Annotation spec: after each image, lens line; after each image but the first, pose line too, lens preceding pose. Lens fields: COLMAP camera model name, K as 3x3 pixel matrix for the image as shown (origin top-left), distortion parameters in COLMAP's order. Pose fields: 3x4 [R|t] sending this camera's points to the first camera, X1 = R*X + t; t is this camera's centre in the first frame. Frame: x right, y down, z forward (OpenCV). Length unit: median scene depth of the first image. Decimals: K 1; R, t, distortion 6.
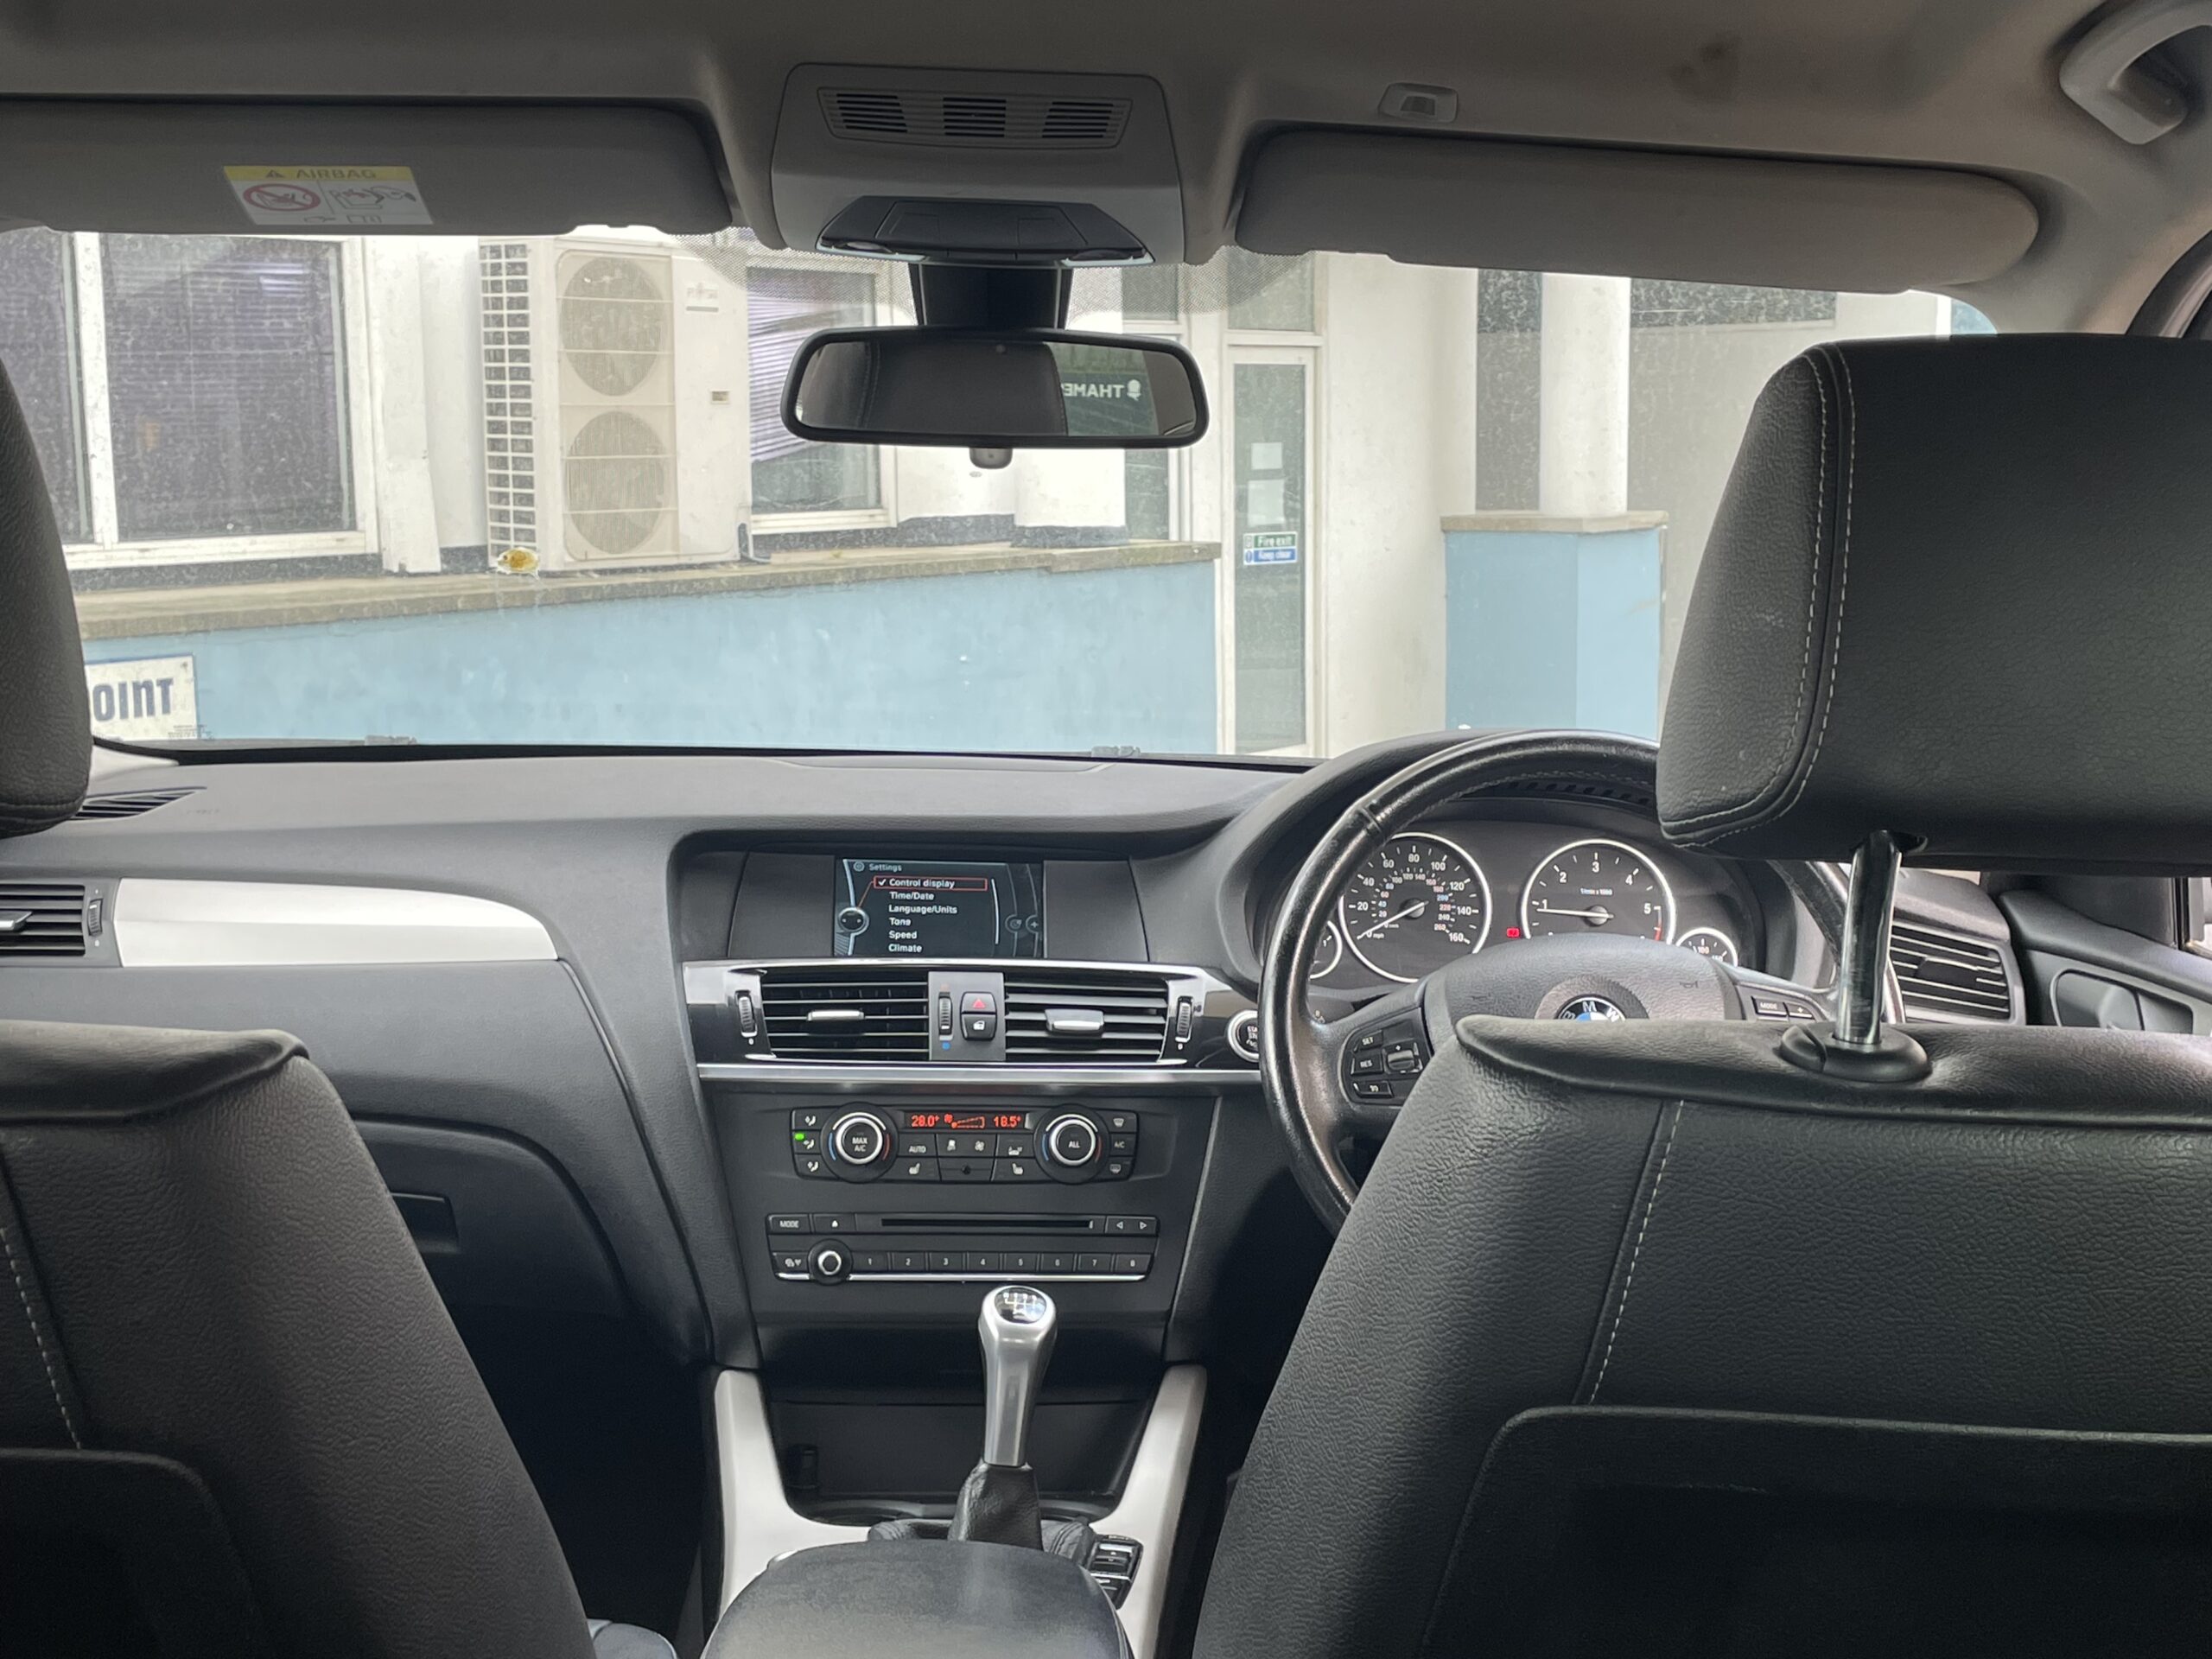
lens RADIAL K [[2761.8, 0, 1085.3], [0, 2761.8, 809.3], [0, 0, 1]] dist [0.125787, -0.222361]
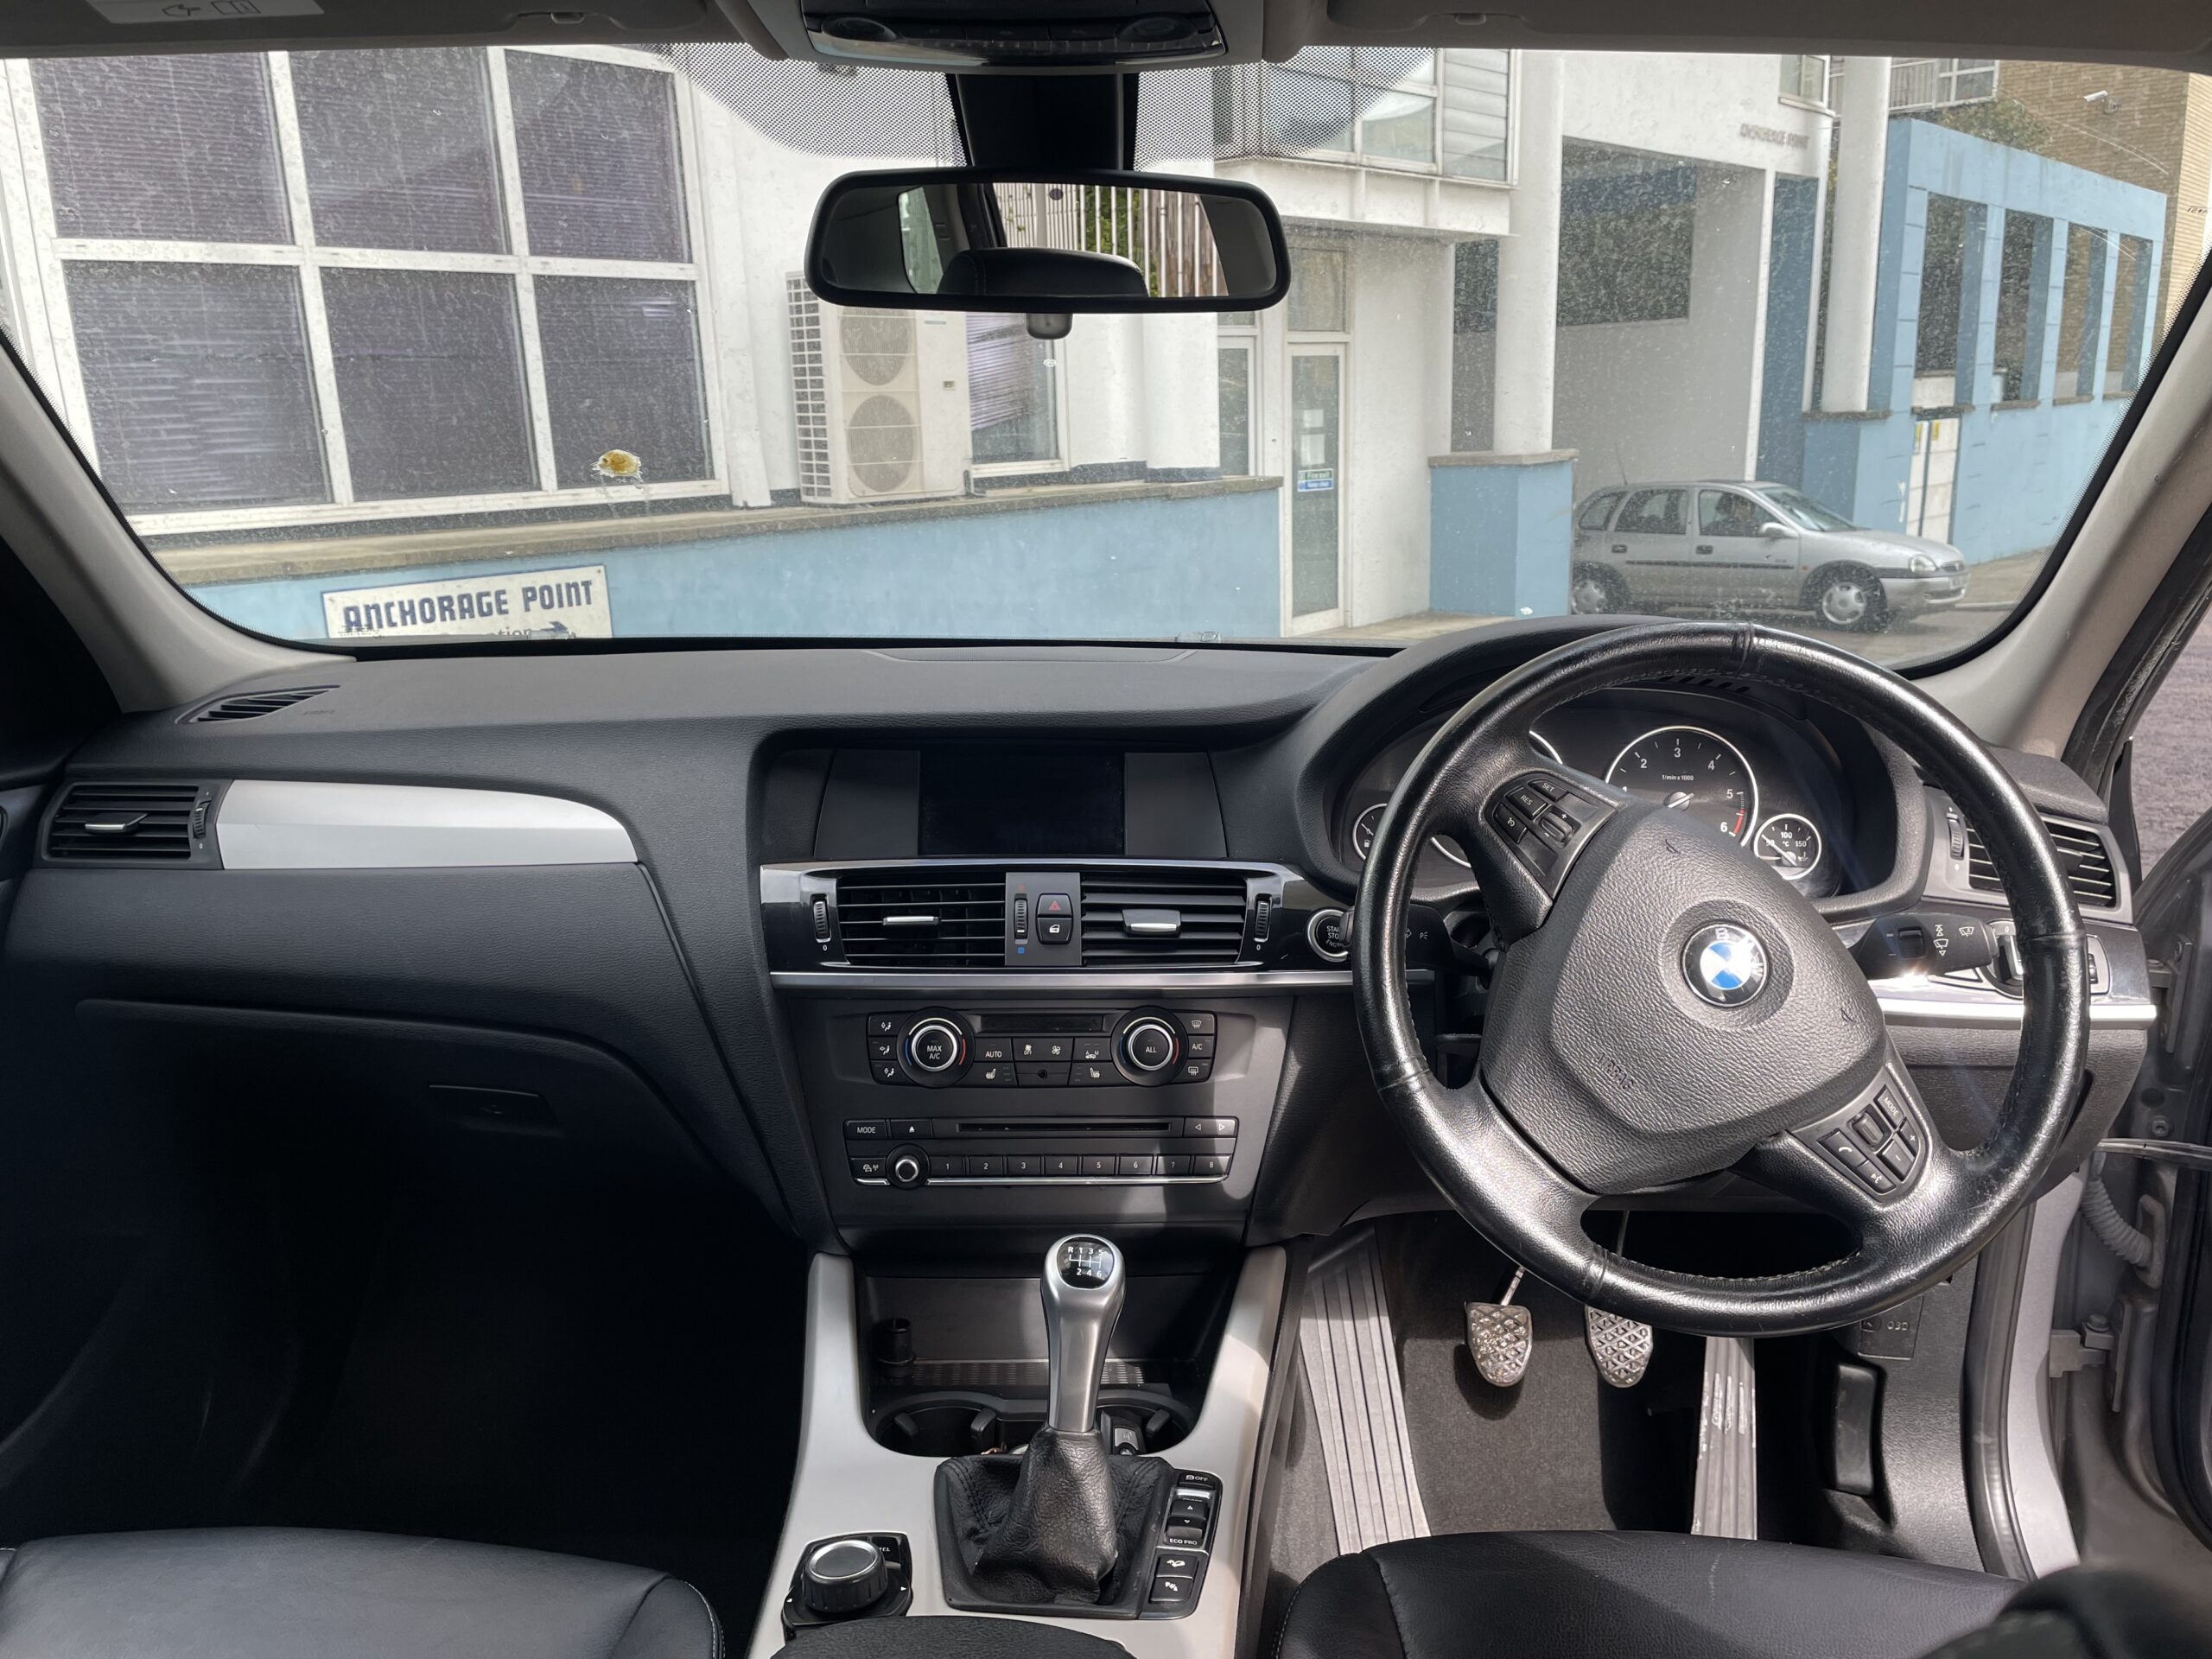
lens RADIAL K [[1642.1, 0, 1089.2], [0, 1642.1, 850.6], [0, 0, 1]] dist [0.051738, -0.002864]
pose [[0.997719, -0.006664, -0.067172, 0.003460], [0.014753, 0.992583, 0.120669, -0.005203], [0.065869, -0.121384, 0.990418, 0.107119]]
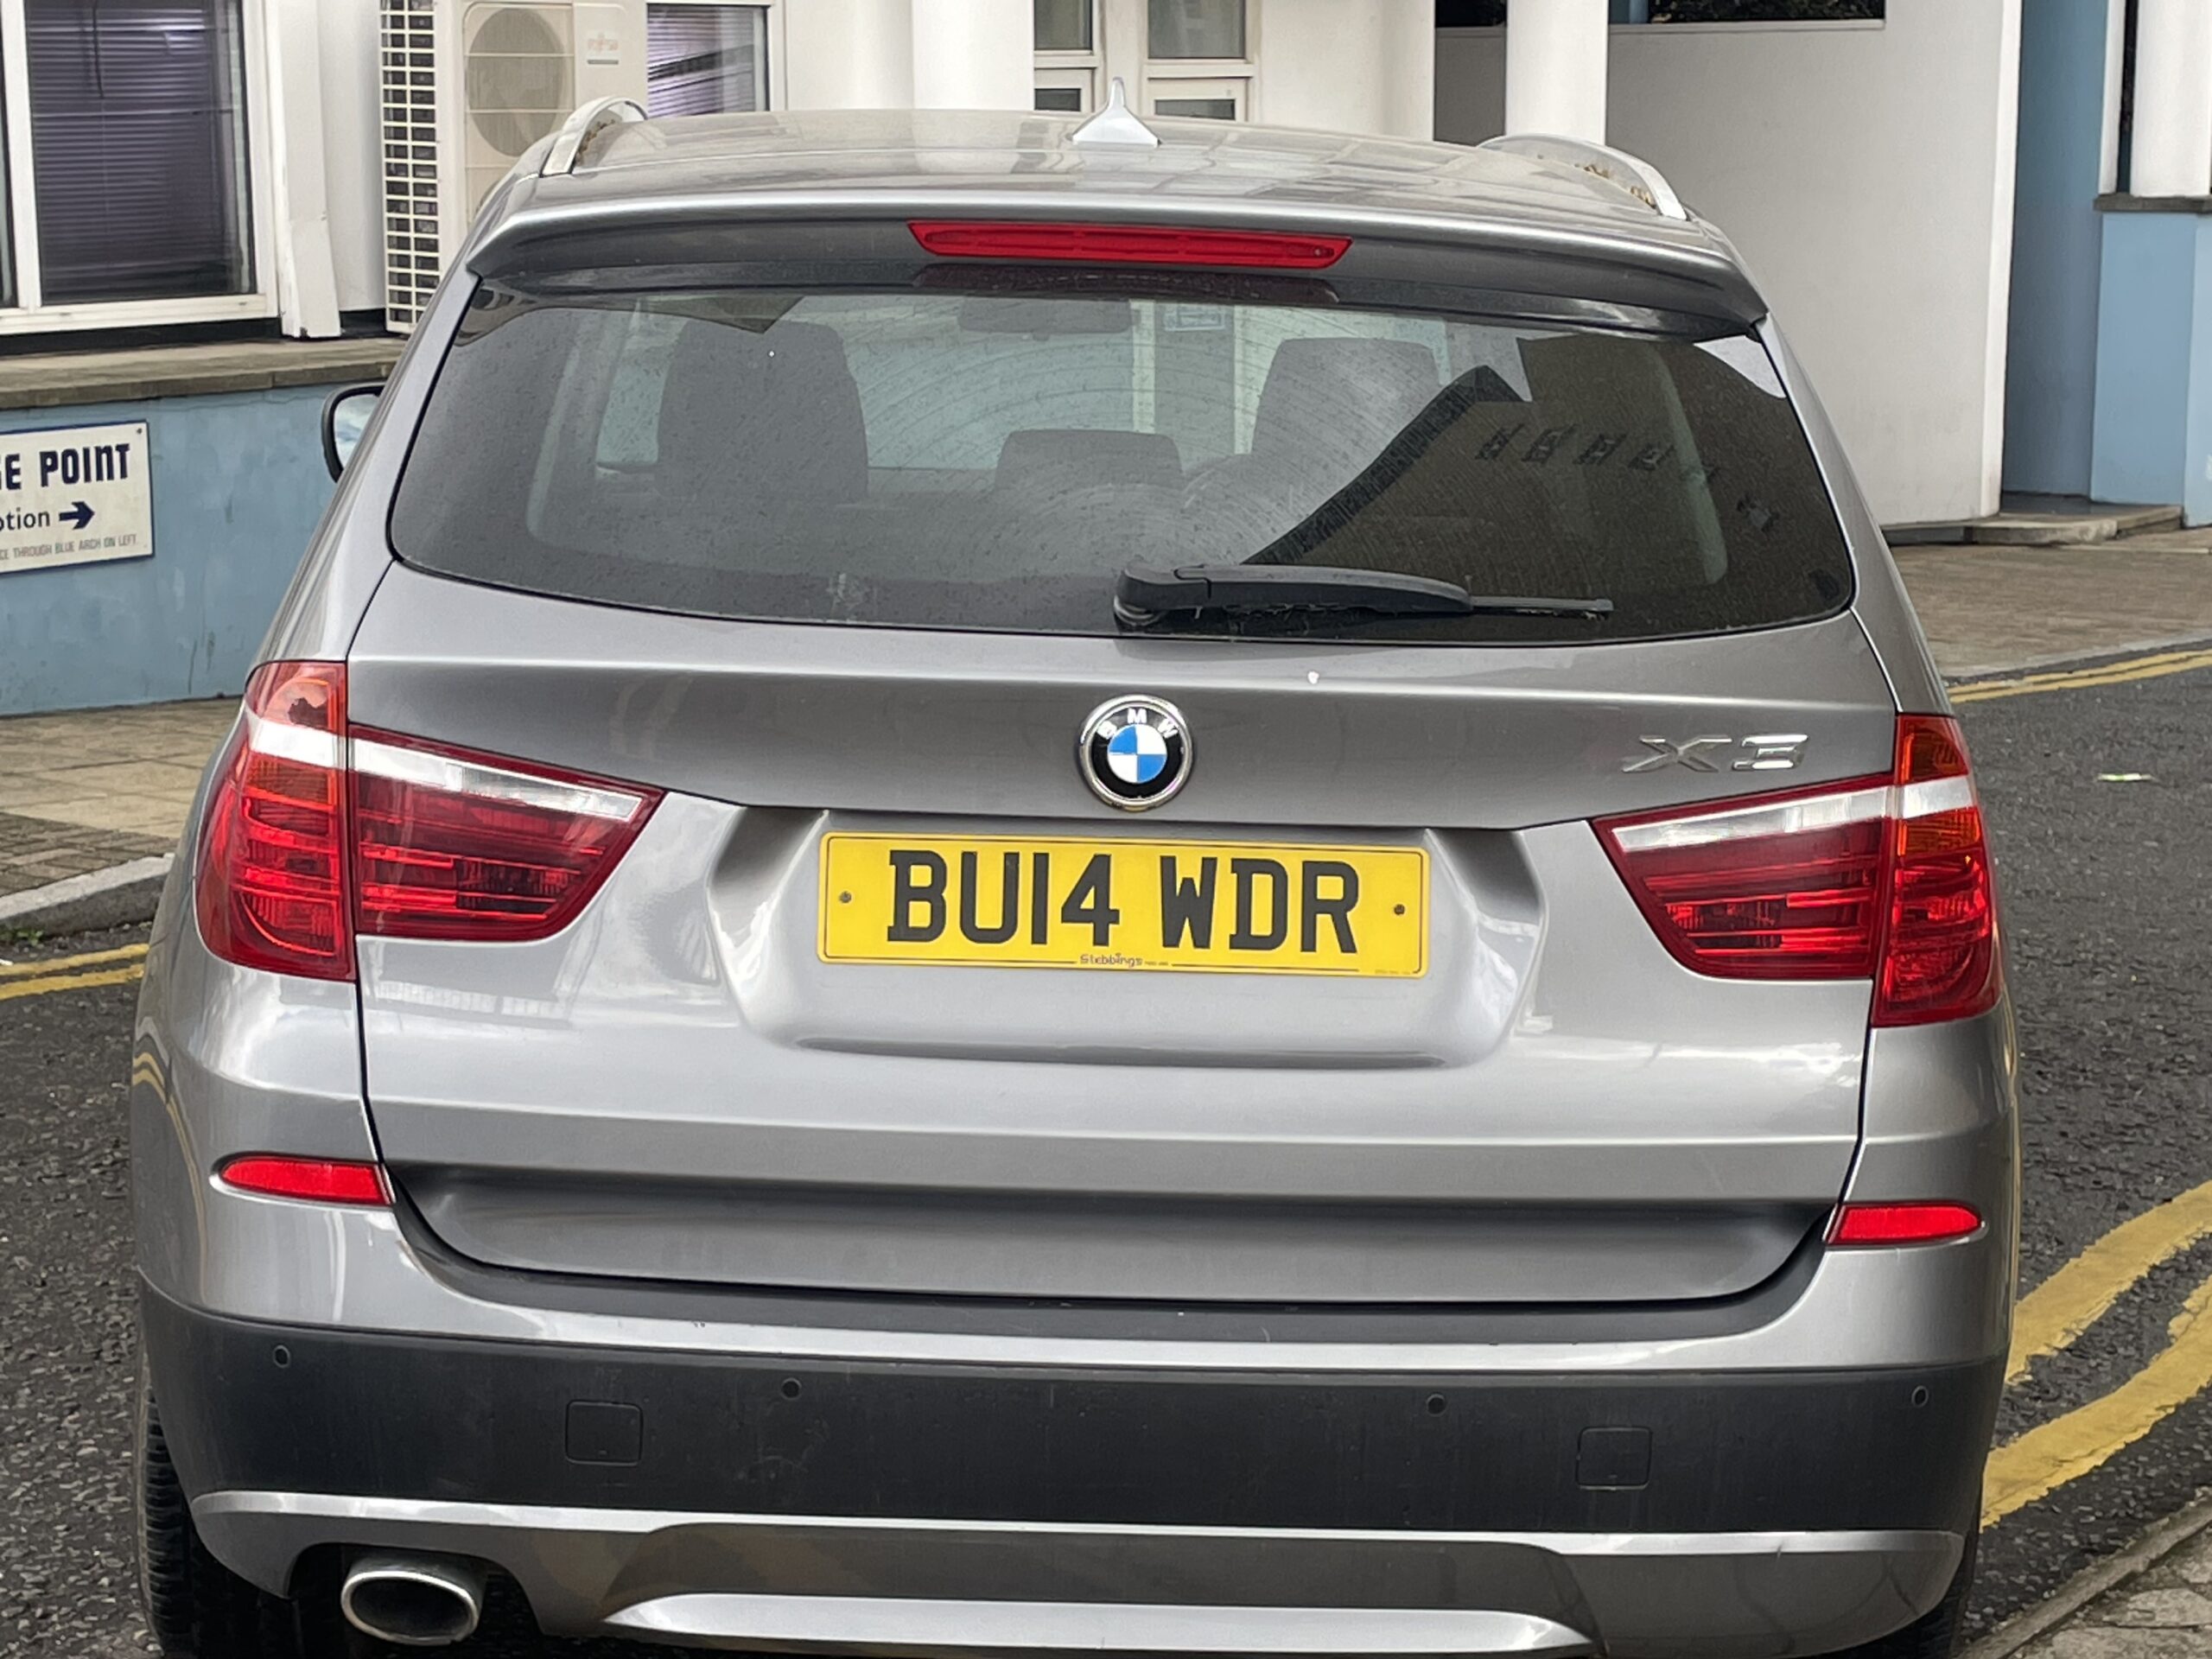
lens RADIAL K [[4097.0, 0, 1106.0], [0, 4097.0, 829.5], [0, 0, 1]] dist [0.154542, -0.330169]
pose [[0.999099, 0.000068, 0.042444, -0.029183], [-0.001825, 0.999142, 0.041368, 0.032054], [-0.042405, -0.041408, 0.998242, -0.551179]]
